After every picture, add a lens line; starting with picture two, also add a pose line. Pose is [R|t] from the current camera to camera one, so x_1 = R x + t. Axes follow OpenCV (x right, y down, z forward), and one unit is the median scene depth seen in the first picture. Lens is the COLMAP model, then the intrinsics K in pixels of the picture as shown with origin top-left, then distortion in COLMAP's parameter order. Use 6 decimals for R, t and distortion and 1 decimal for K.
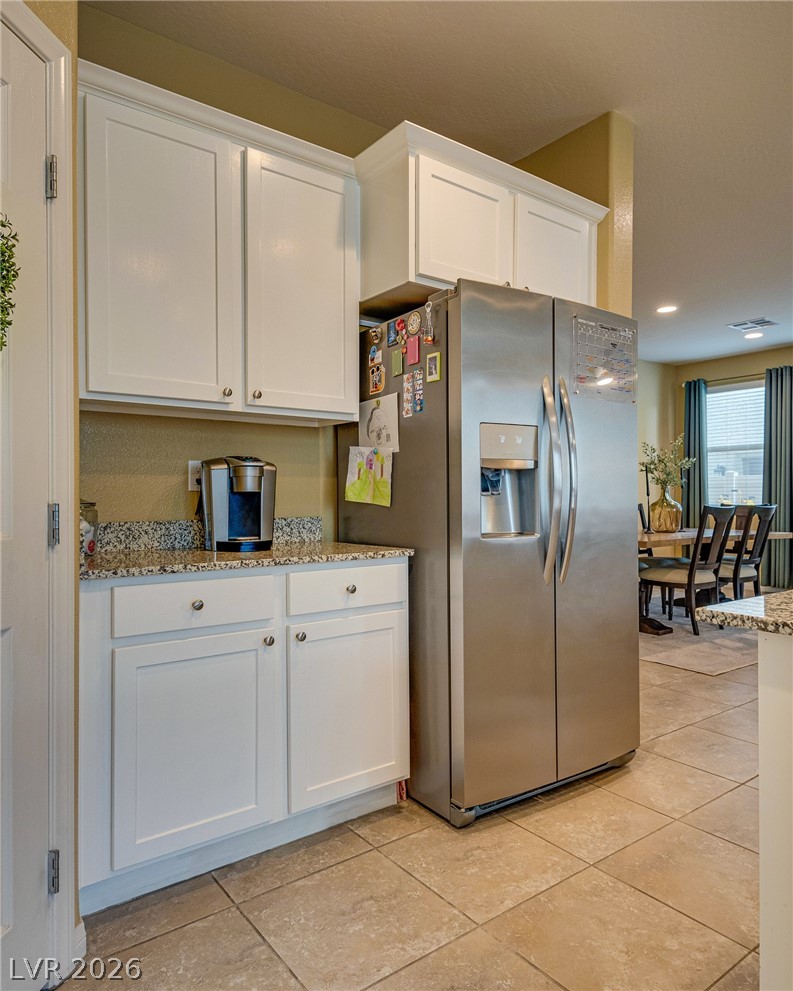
lens RADIAL K [[672.4, 0, 398.7], [0, 672.4, 496.3], [0, 0, 1]] dist [0.004817, -0.000188]
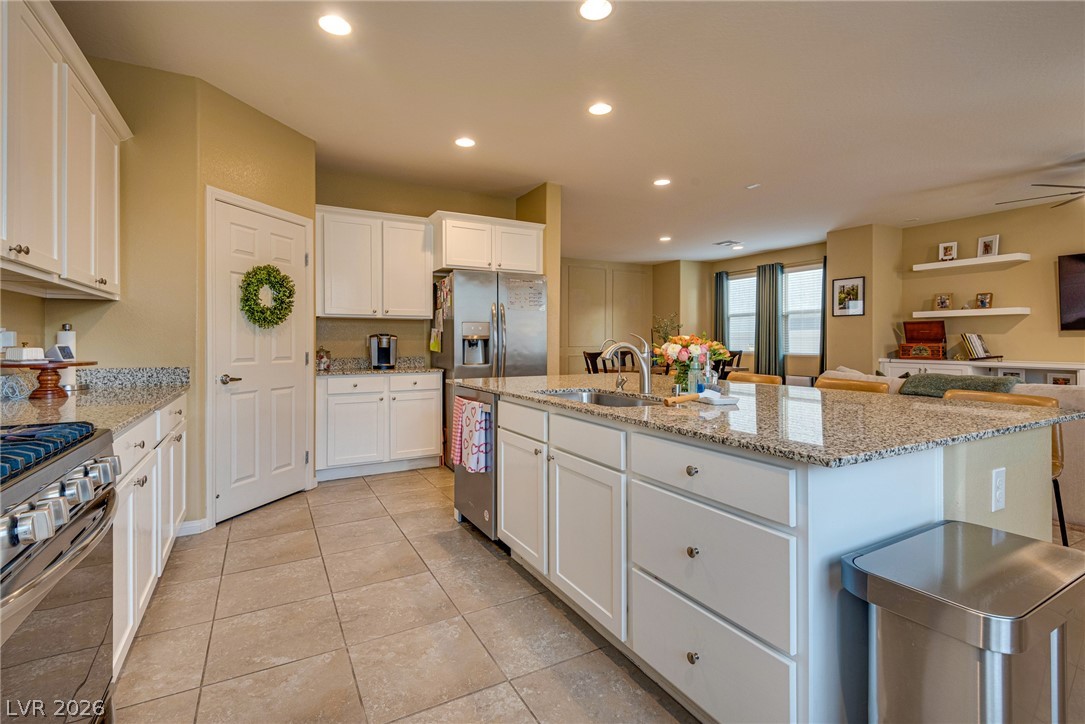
lens RADIAL K [[499.4, 0, 528.7], [0, 499.4, 339.9], [0, 0, 1]] dist [0.015694, -0.008115]
pose [[0.988067, 0.000716, -0.154024, 0.628339], [-0.001165, 0.999995, -0.002825, -0.029935], [0.154022, 0.002971, 0.988063, -0.853372]]
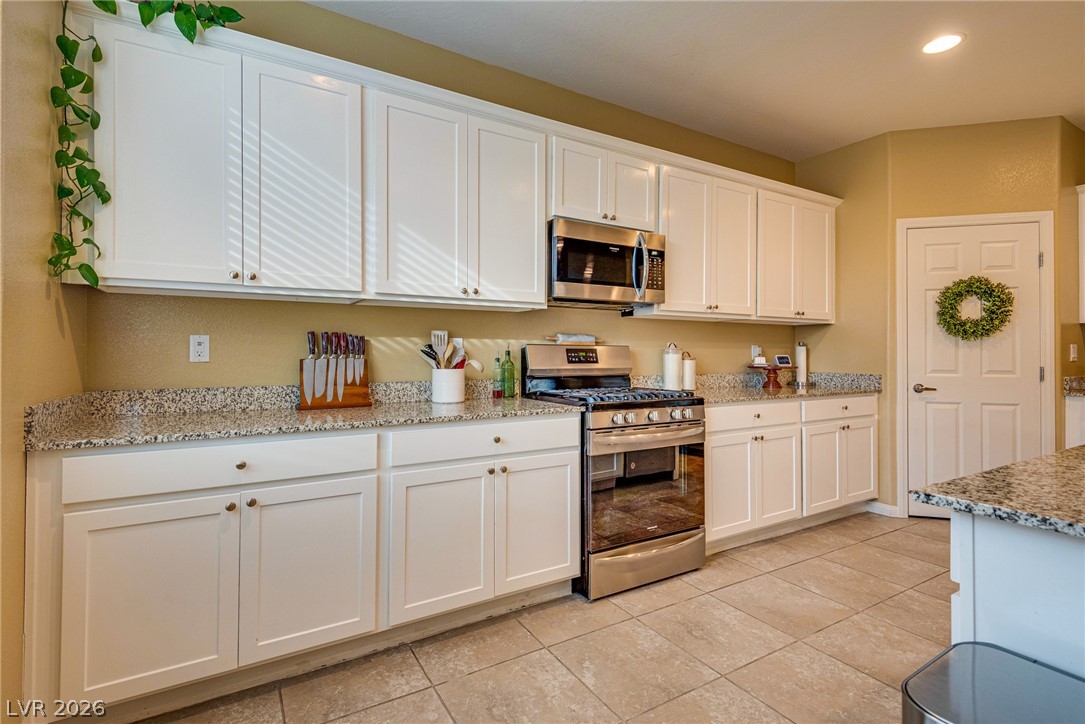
lens RADIAL K [[499.4, 0, 528.8], [0, 499.4, 346.6], [0, 0, 1]] dist [0.015694, -0.008115]
pose [[-0.109848, -0.009978, -0.993898, 1.210980], [-0.002980, 0.999948, -0.009709, -0.032063], [0.993944, 0.001895, -0.109872, -0.633506]]
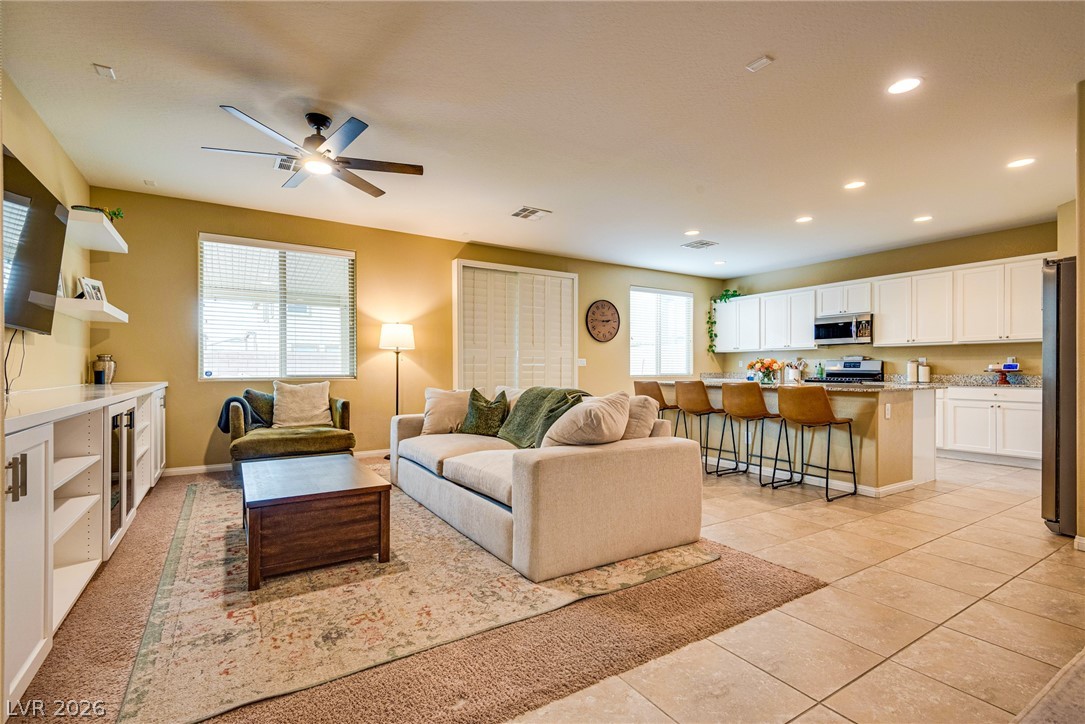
lens RADIAL K [[499.4, 0, 525.4], [0, 499.4, 373.5], [0, 0, 1]] dist [0.015694, -0.008115]
pose [[-0.996244, -0.001894, 0.086570, 1.699446], [-0.001325, 0.999977, 0.006626, 0.013497], [-0.086581, 0.006486, -0.996224, 2.627366]]
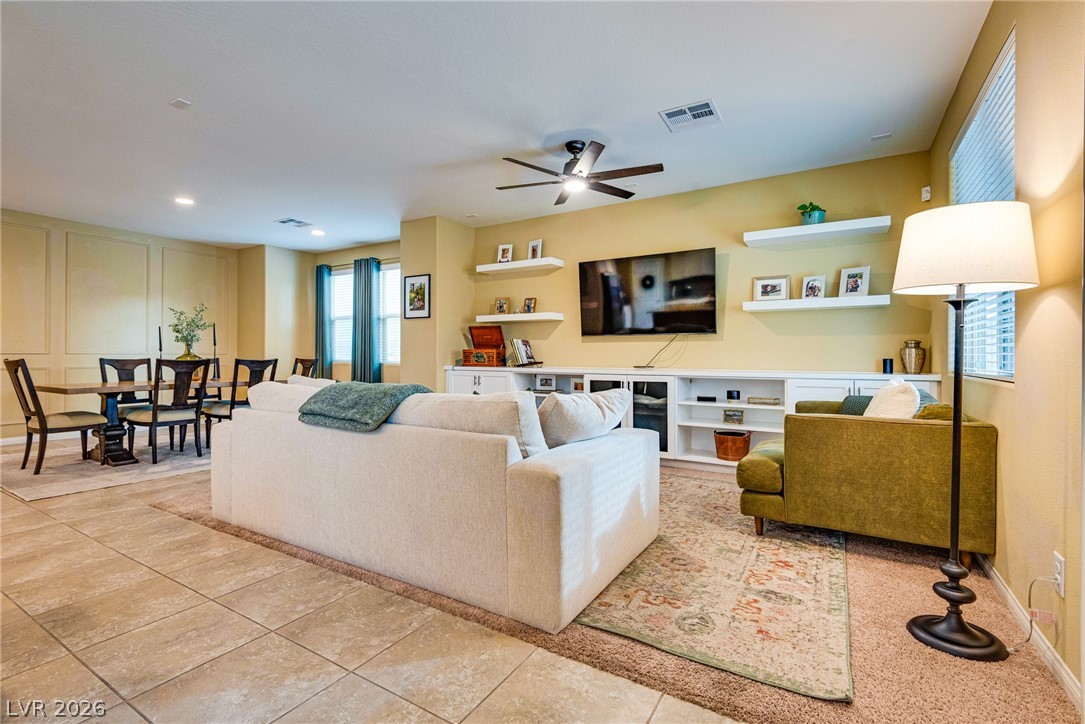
lens RADIAL K [[499.4, 0, 526.5], [0, 499.4, 355.8], [0, 0, 1]] dist [0.015694, -0.008115]
pose [[0.932209, 0.005823, 0.361874, 1.653299], [-0.005478, 0.999983, -0.001980, 0.016593], [-0.361880, -0.000137, 0.932225, -0.248559]]
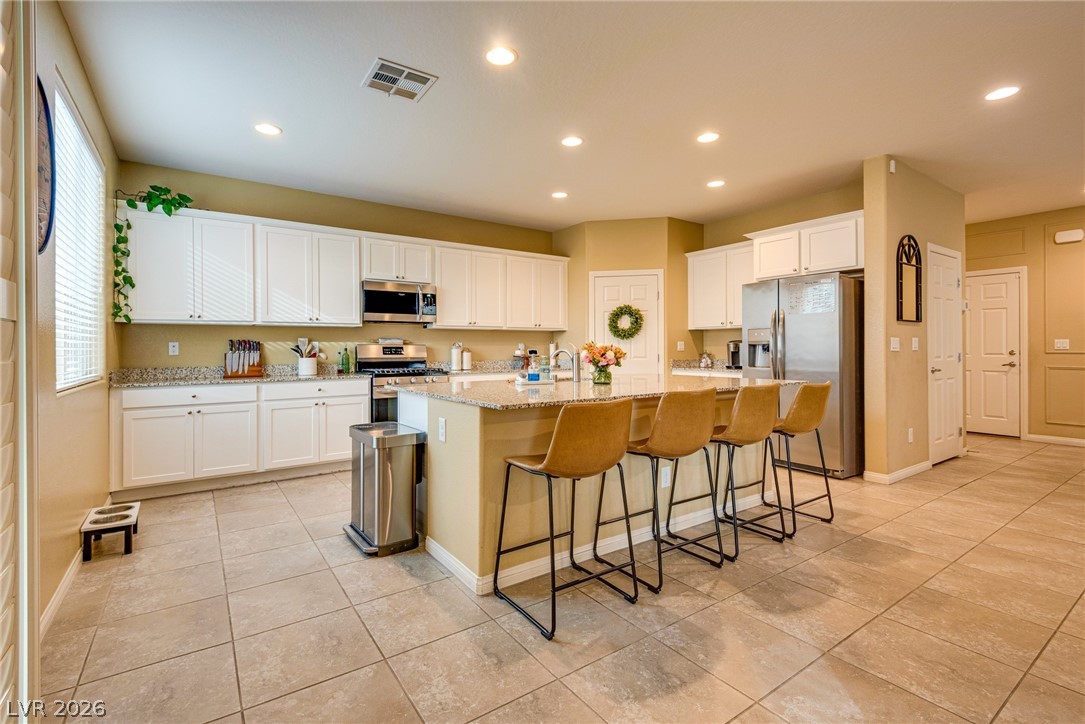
lens RADIAL K [[499.4, 0, 546.8], [0, 499.4, 343.2], [0, 0, 1]] dist [0.015694, -0.008115]
pose [[-0.020504, -0.010467, -0.999735, 2.219031], [0.007000, 0.999919, -0.010612, -0.026460], [0.999765, -0.007215, -0.020429, 0.108142]]
